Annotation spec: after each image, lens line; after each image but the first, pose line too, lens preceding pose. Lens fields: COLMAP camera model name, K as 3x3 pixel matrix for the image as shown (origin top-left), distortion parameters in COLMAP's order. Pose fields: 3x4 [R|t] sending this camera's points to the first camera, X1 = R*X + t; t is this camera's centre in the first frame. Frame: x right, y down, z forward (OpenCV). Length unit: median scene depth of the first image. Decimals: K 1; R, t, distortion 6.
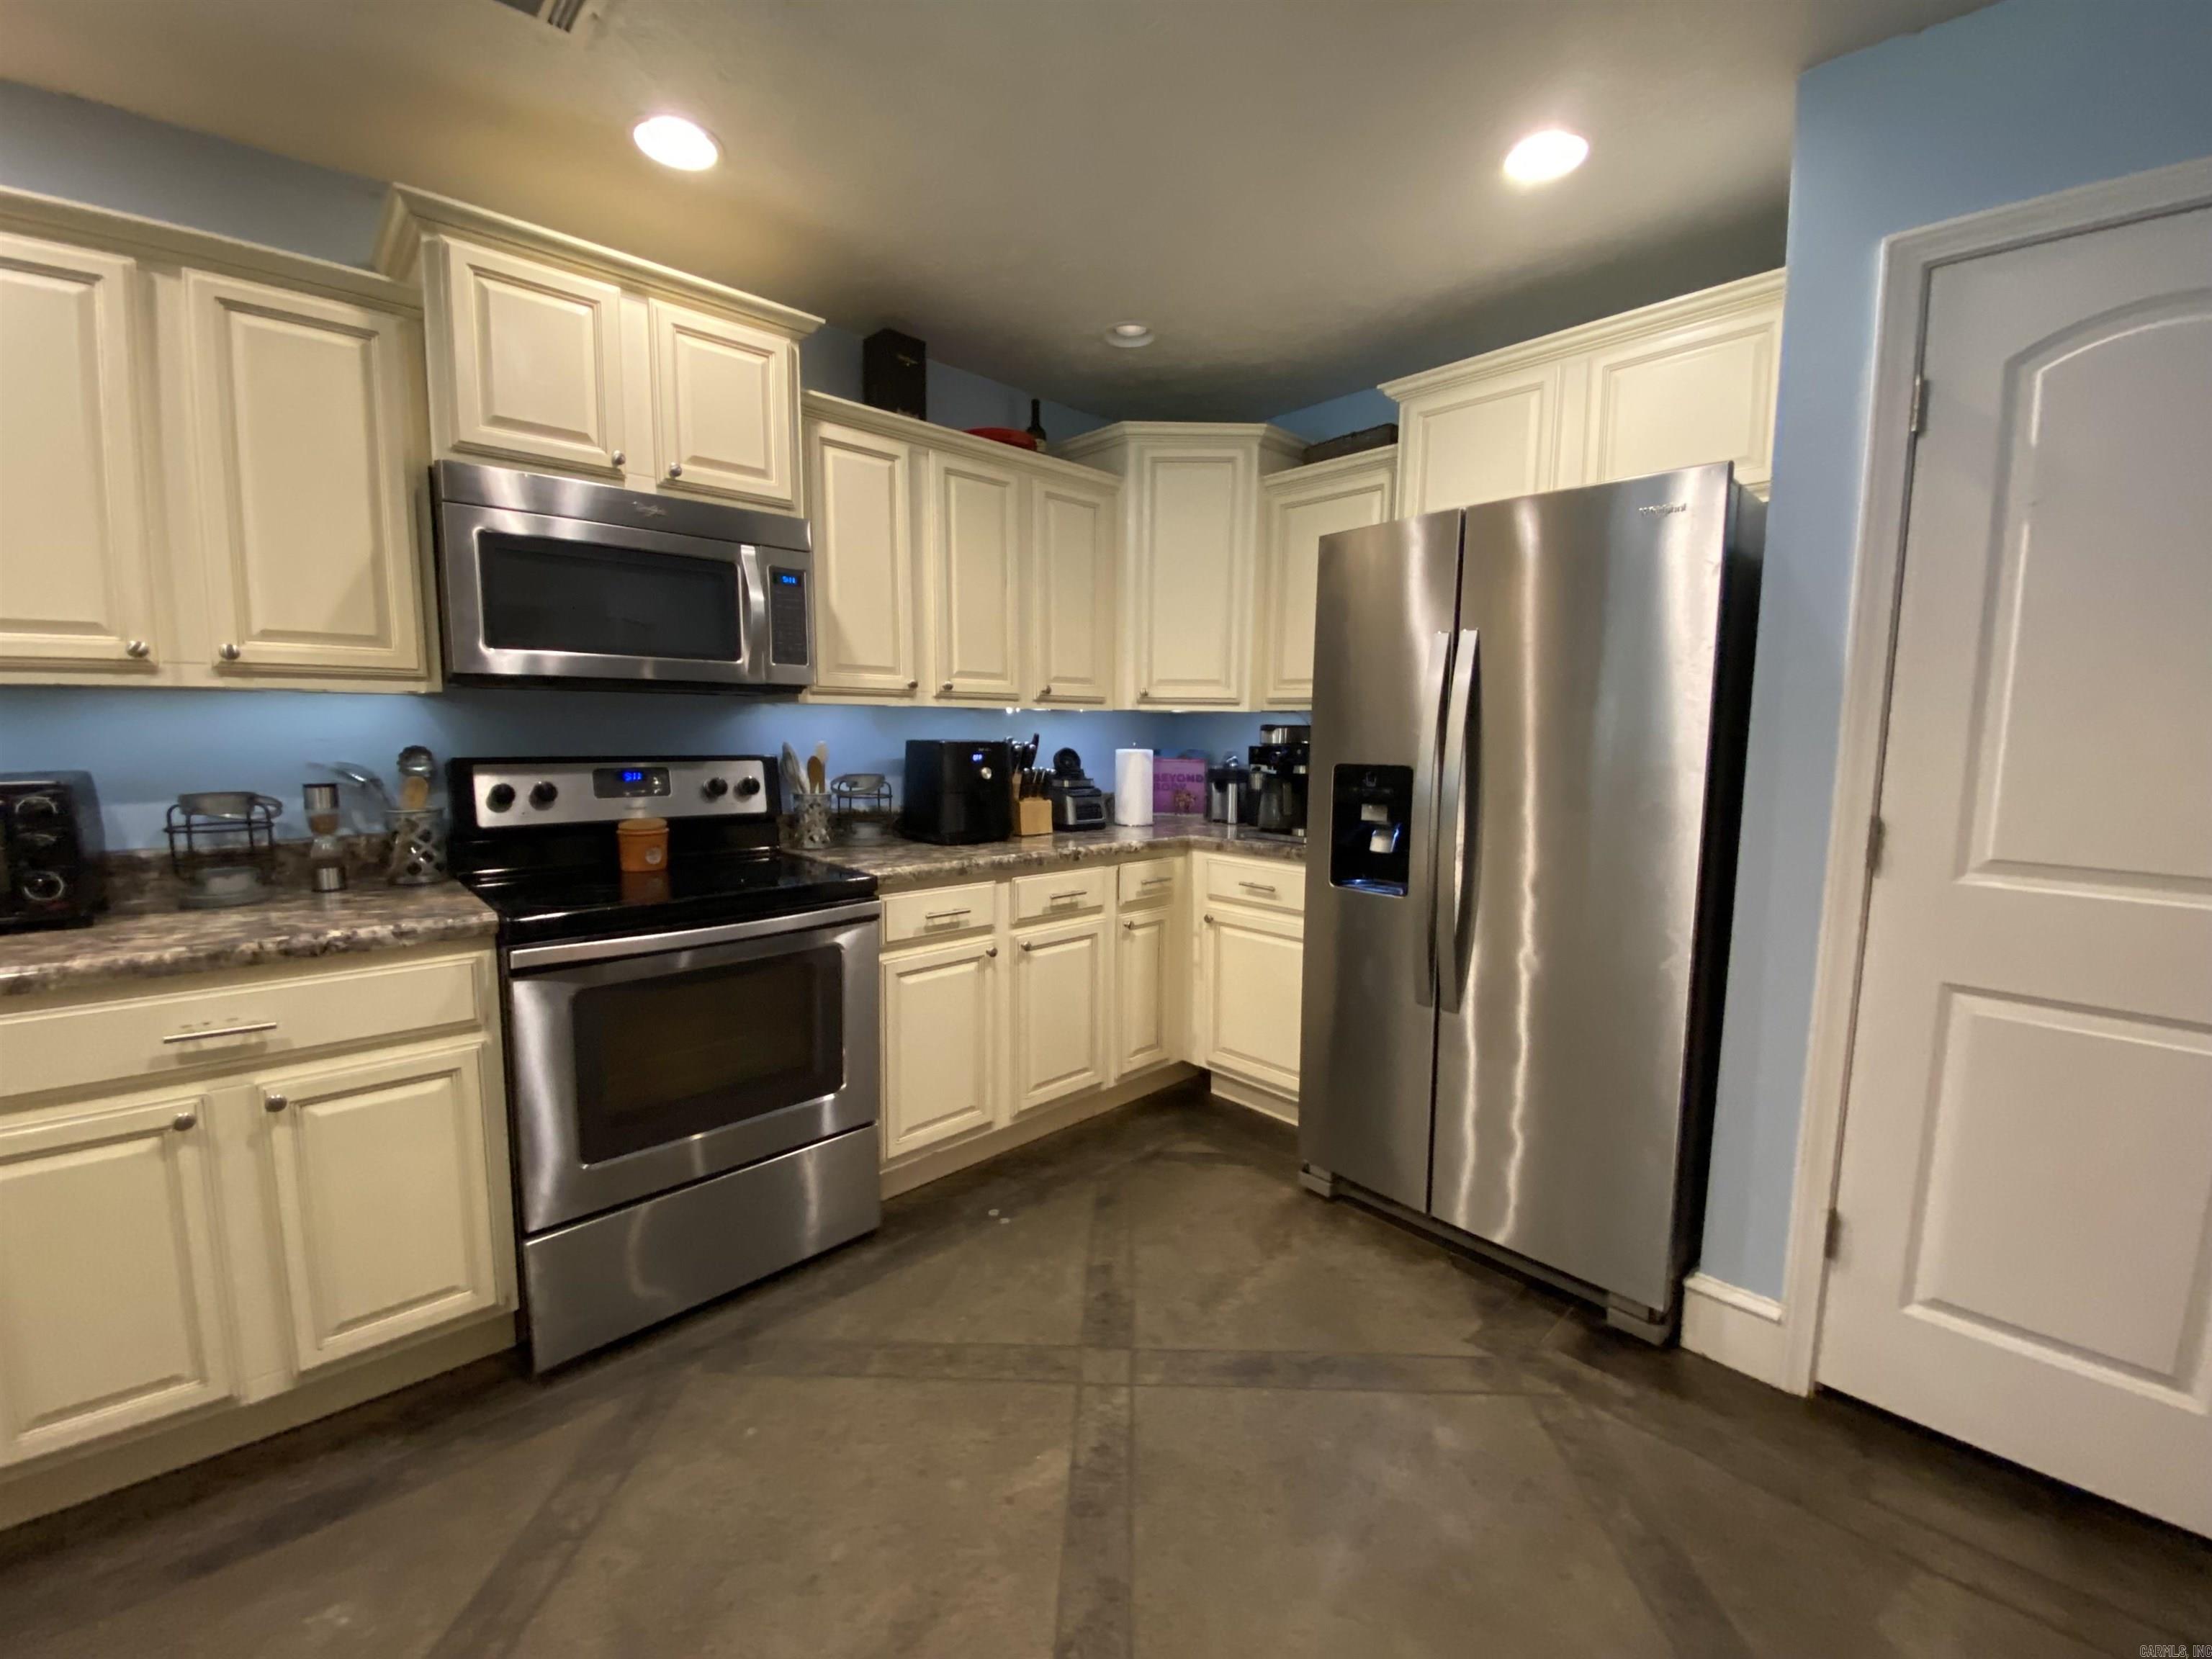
lens RADIAL K [[890.5, 0, 1112.7], [0, 890.5, 820.7], [0, 0, 1]] dist [0.039352, -0.030259]
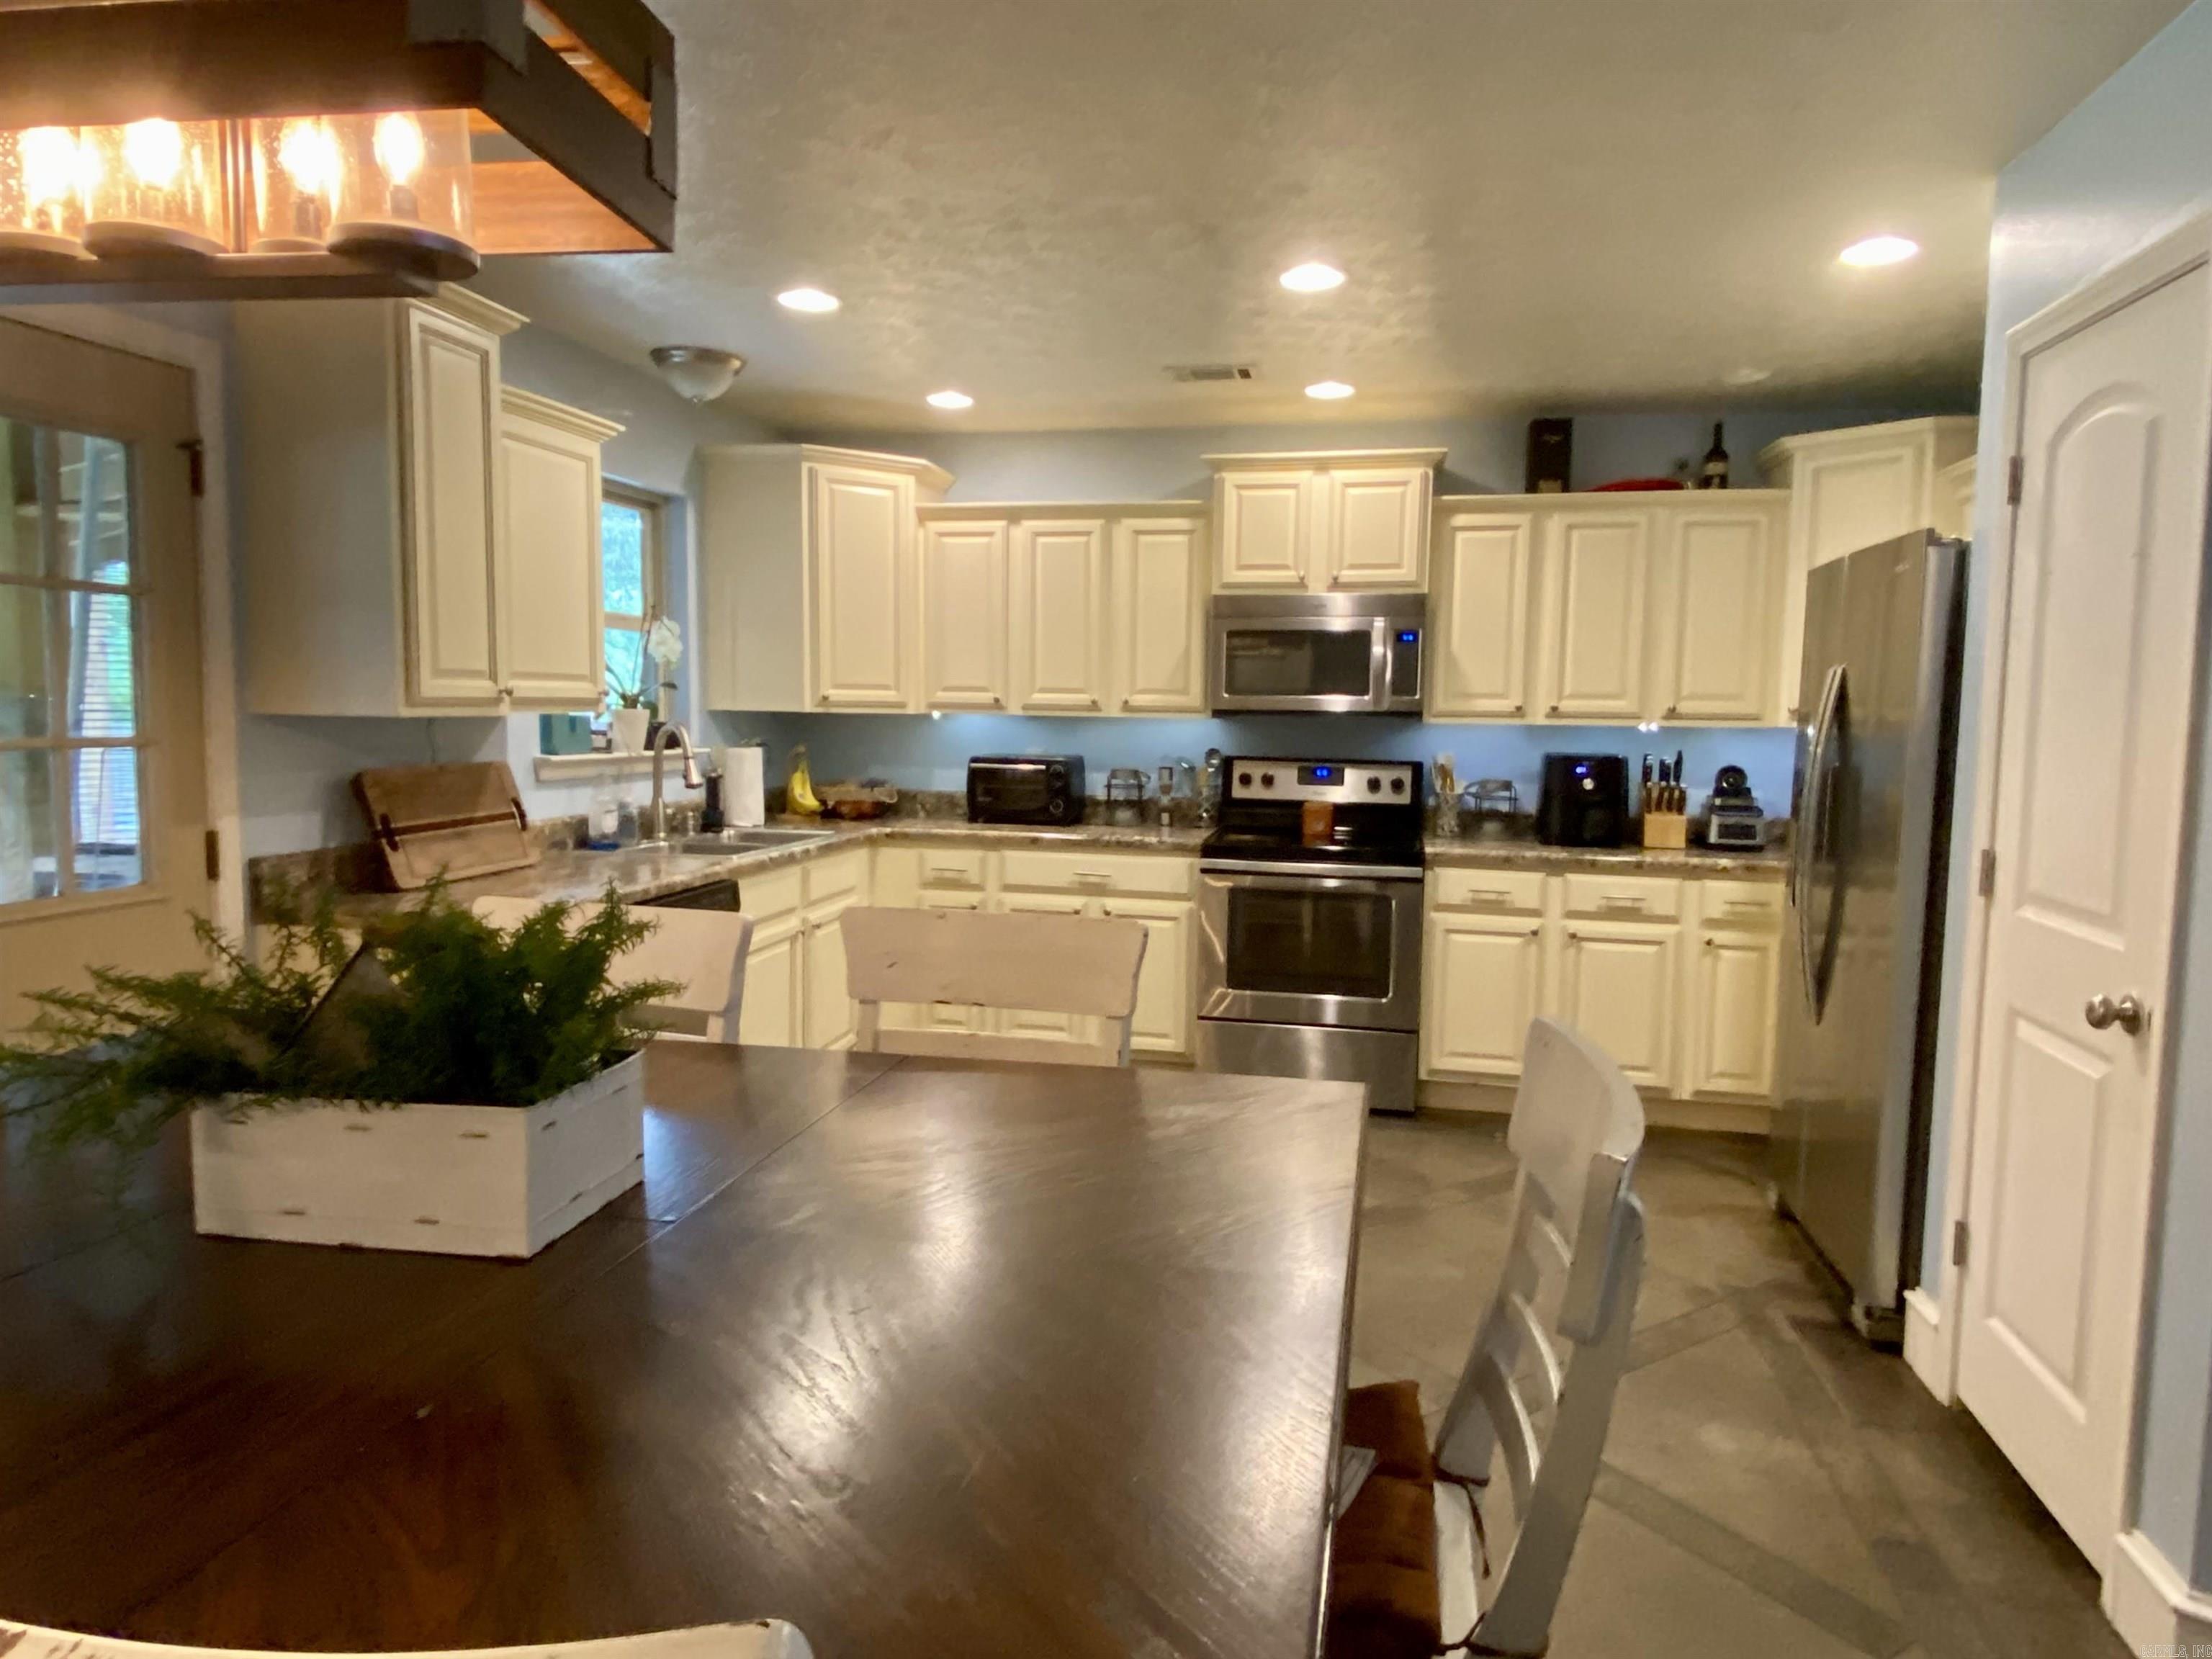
lens RADIAL K [[1315.8, 0, 1106.5], [0, 1315.8, 804.8], [0, 0, 1]] dist [0.088084, -0.118050]
pose [[0.577925, 0.064929, -0.813503, 1.107665], [-0.096702, 0.995255, 0.010737, 0.016573], [0.810340, 0.072462, 0.581462, -0.587018]]
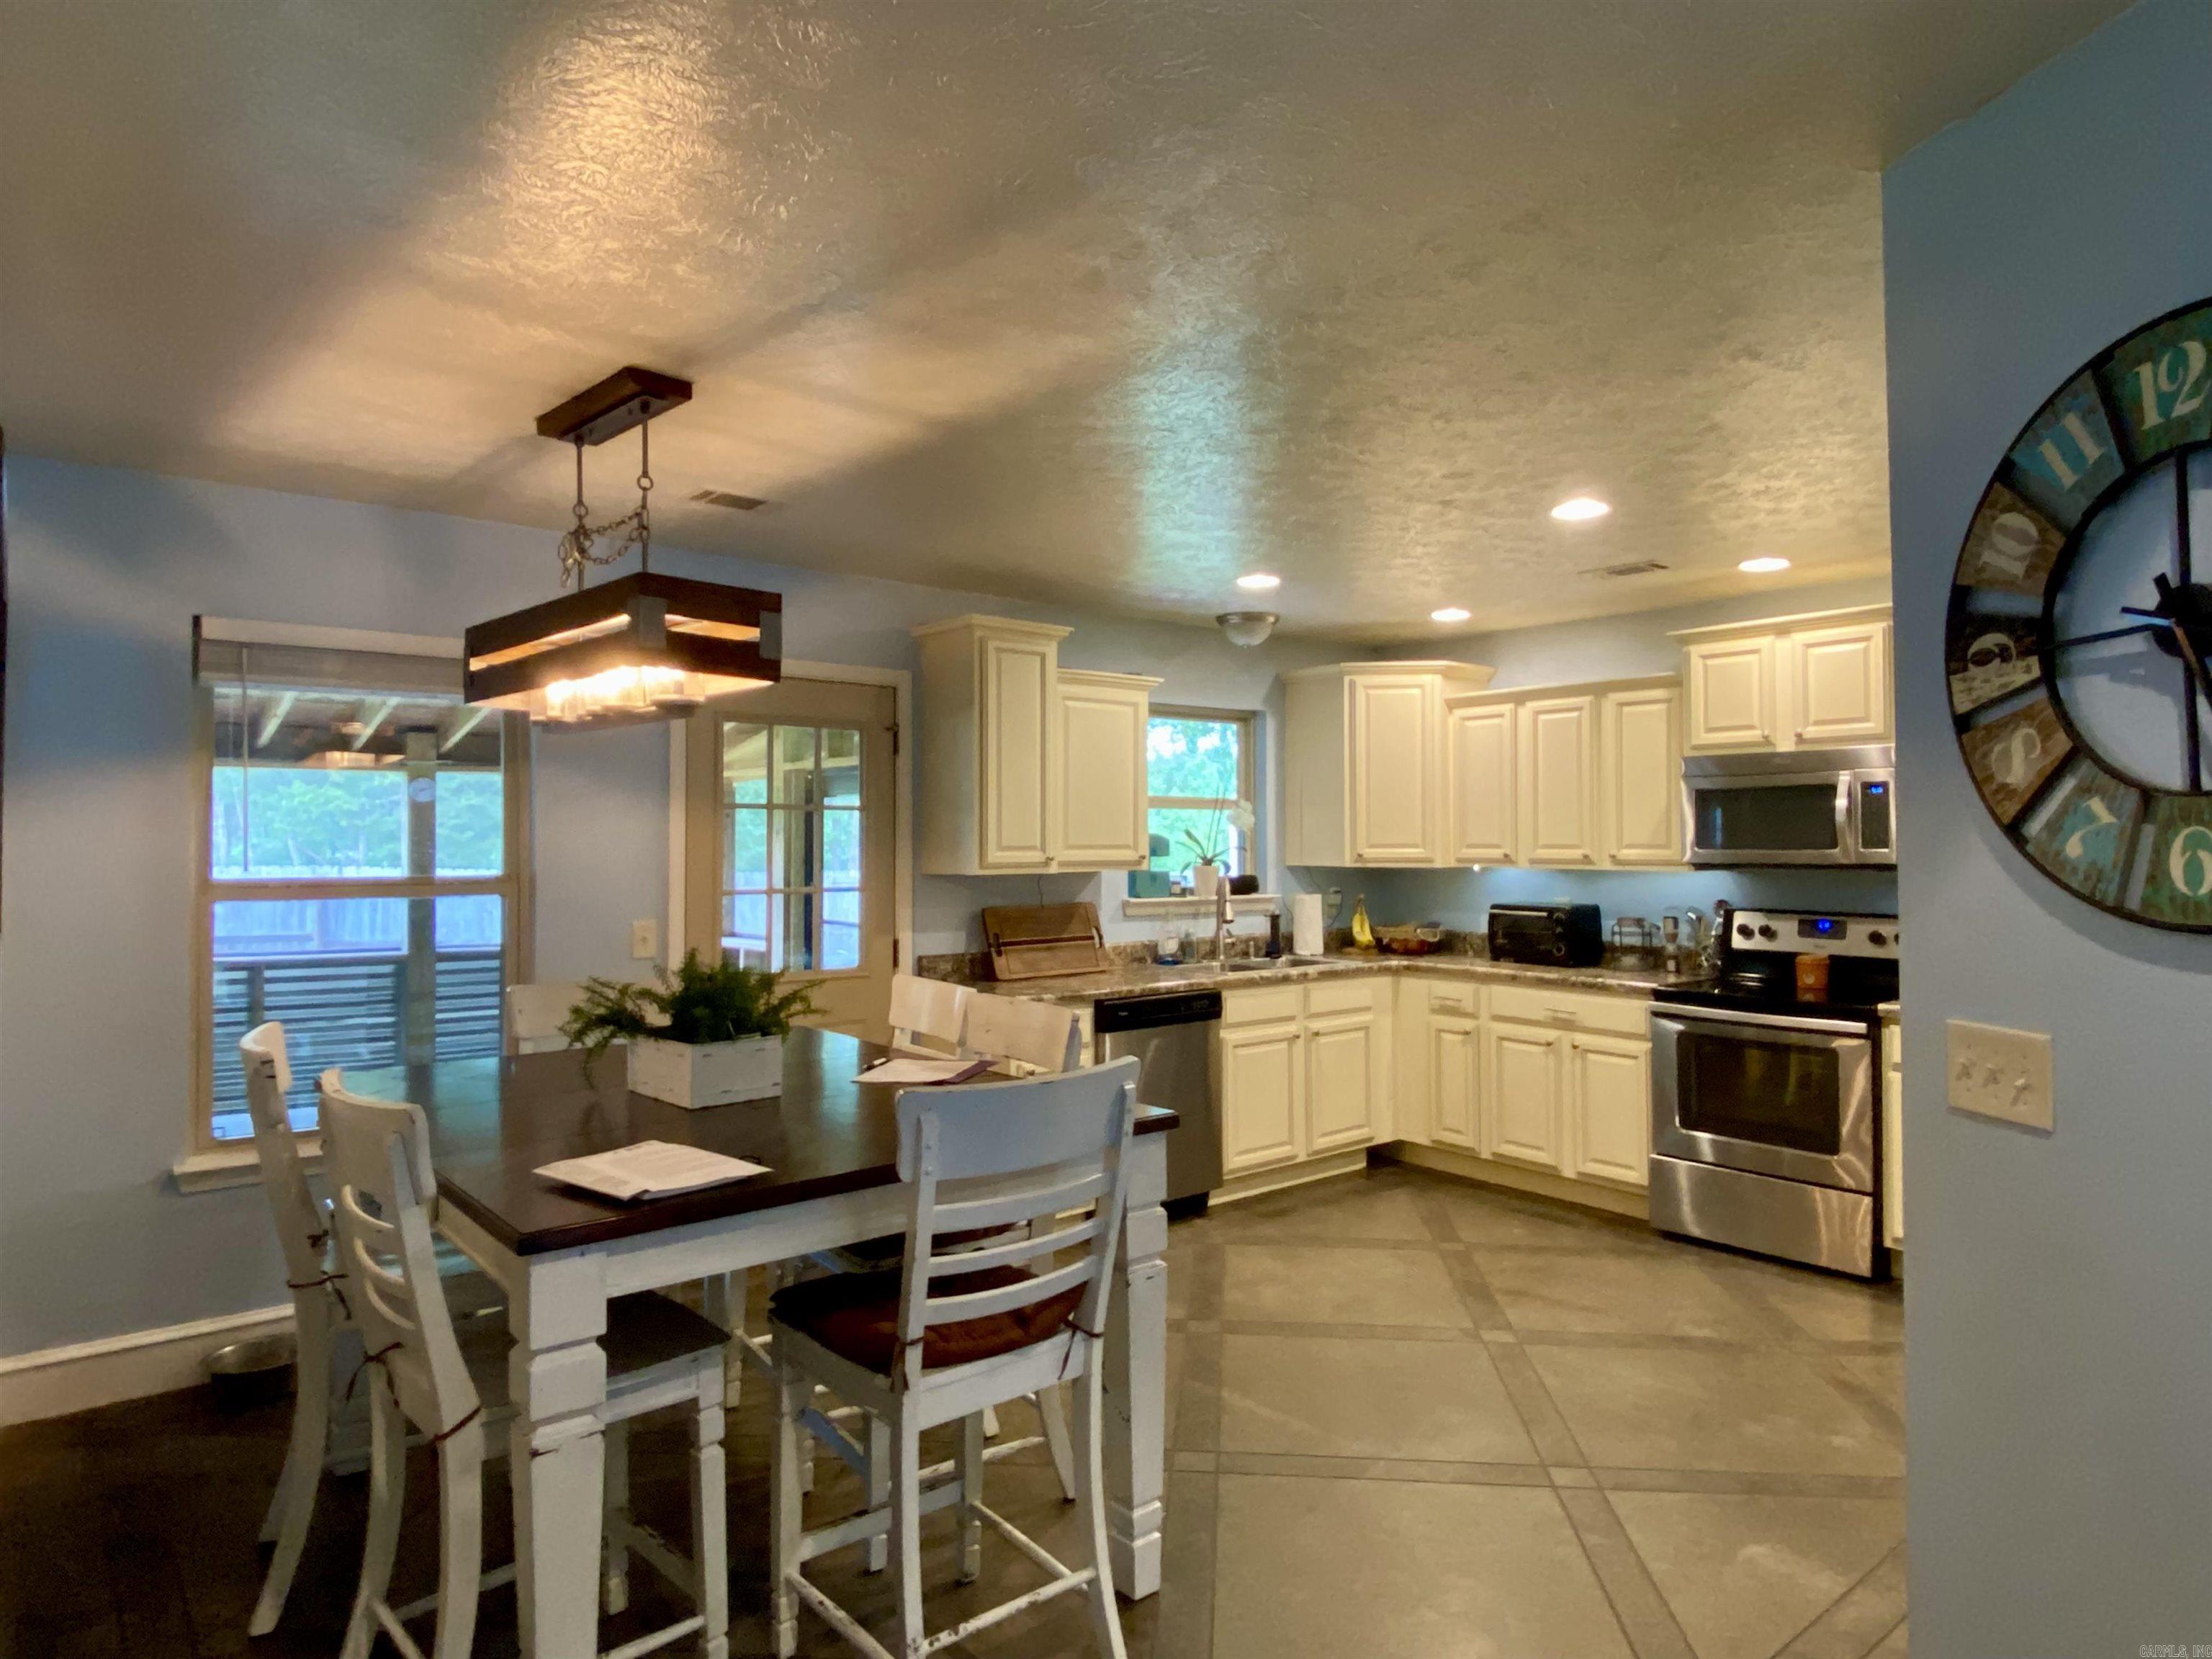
lens RADIAL K [[1253.2, 0, 1145.3], [0, 1253.2, 813.9], [0, 0, 1]] dist [0.073877, -0.098674]
pose [[-0.044177, -0.030198, -0.998567, 1.712597], [-0.104249, 0.994225, -0.025455, -0.065305], [0.993570, 0.102975, -0.047070, -0.028560]]
